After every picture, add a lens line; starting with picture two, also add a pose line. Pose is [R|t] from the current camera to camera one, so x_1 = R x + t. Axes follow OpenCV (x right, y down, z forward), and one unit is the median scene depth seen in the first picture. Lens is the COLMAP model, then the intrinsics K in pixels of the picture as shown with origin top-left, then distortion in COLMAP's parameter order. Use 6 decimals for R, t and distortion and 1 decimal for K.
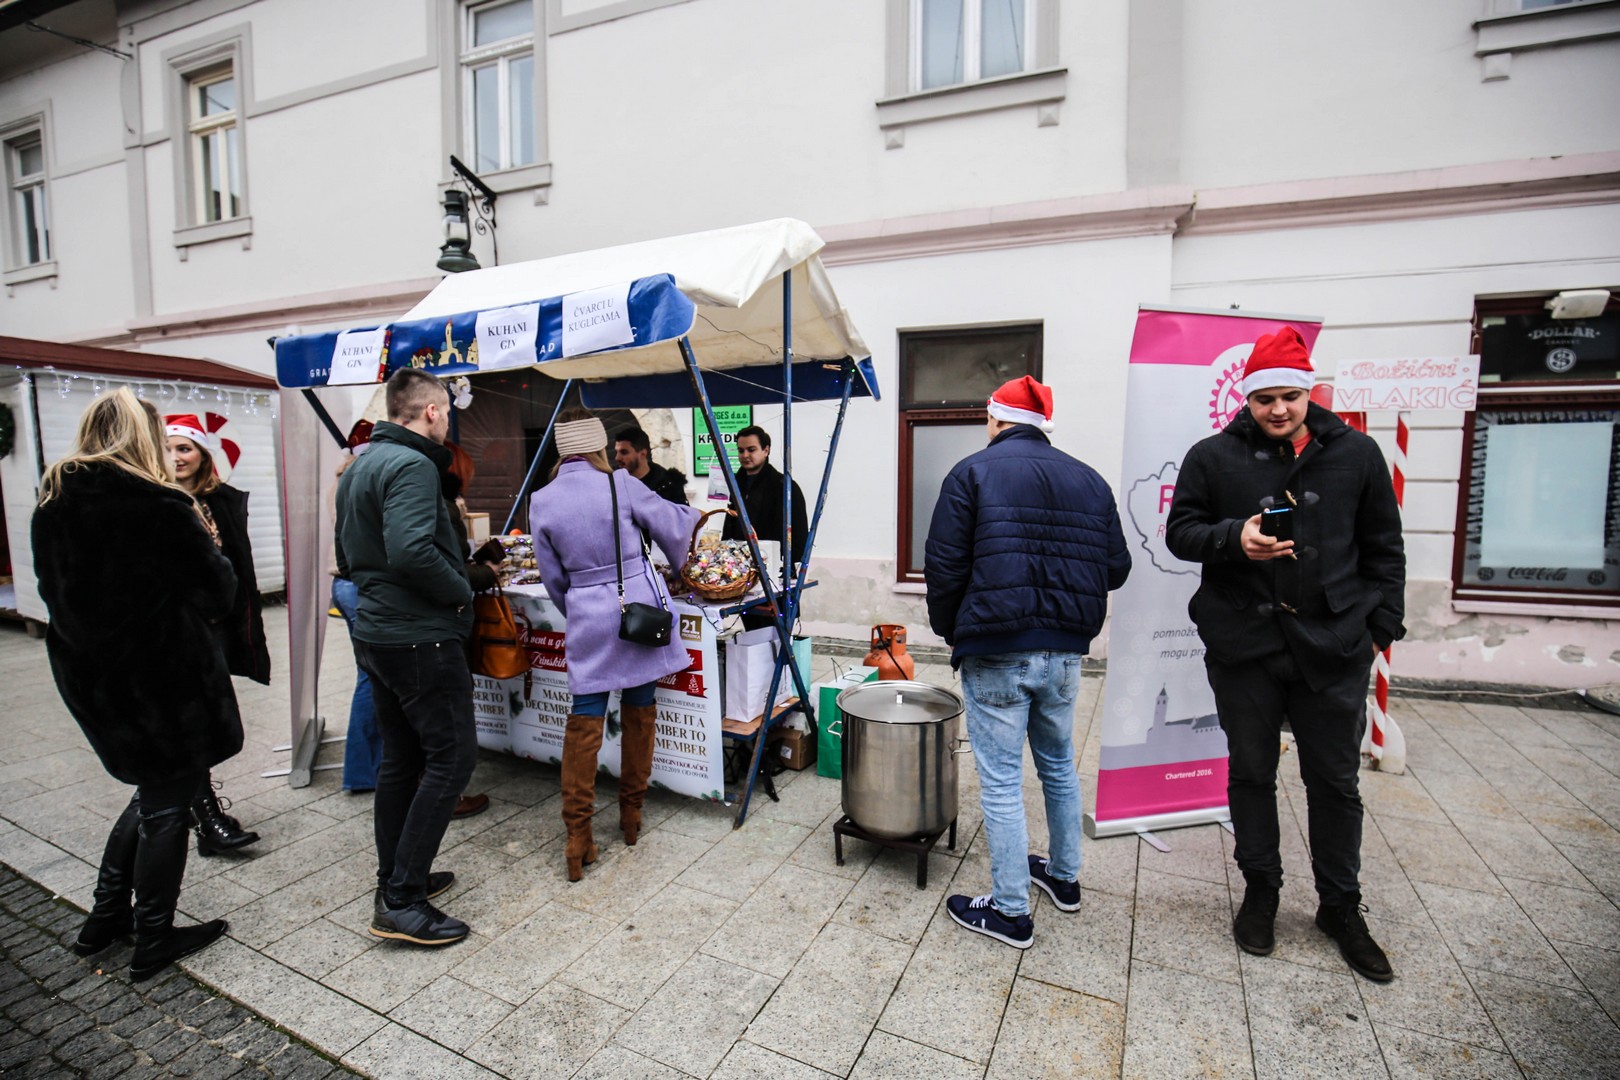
lens RADIAL K [[746.3, 0, 808.6], [0, 746.3, 551.6], [0, 0, 1]] dist [-0.028862, 0.002519]
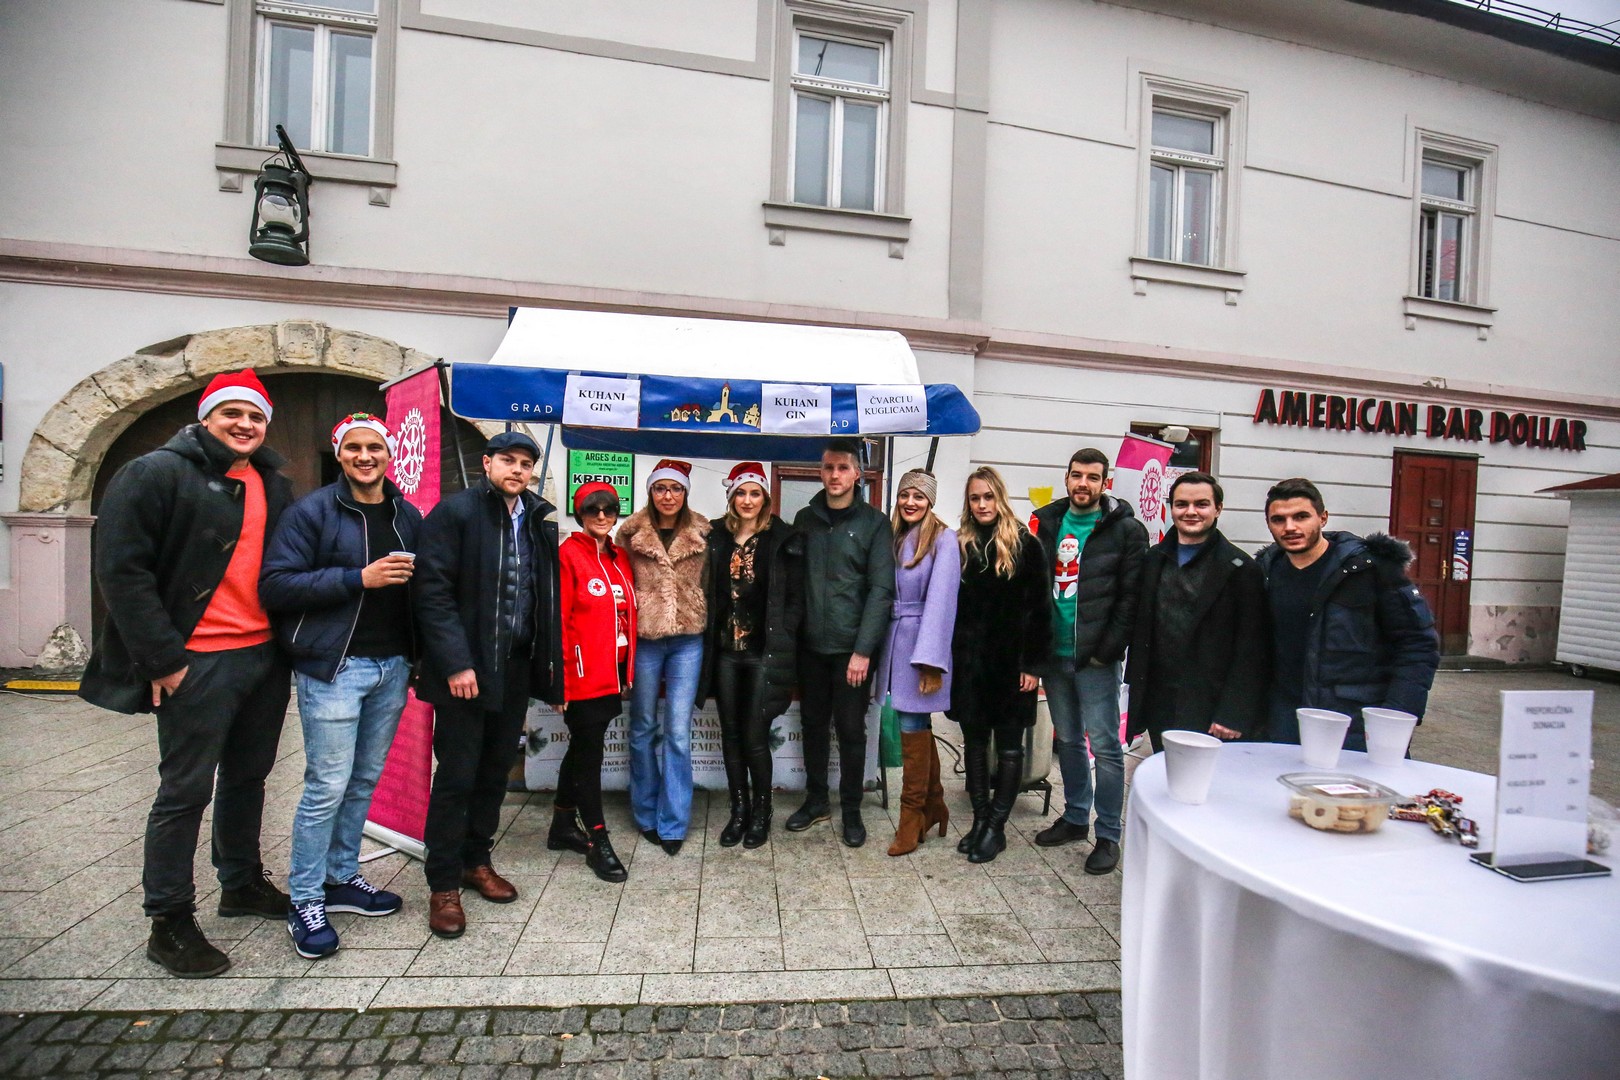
lens RADIAL K [[746.3, 0, 810.5], [0, 746.3, 553.9], [0, 0, 1]] dist [-0.028862, 0.002519]
pose [[0.848388, 0.006745, 0.529331, -0.562909], [0.018485, 0.998932, -0.042356, -0.002804], [-0.529051, 0.045719, 0.847357, -0.008851]]
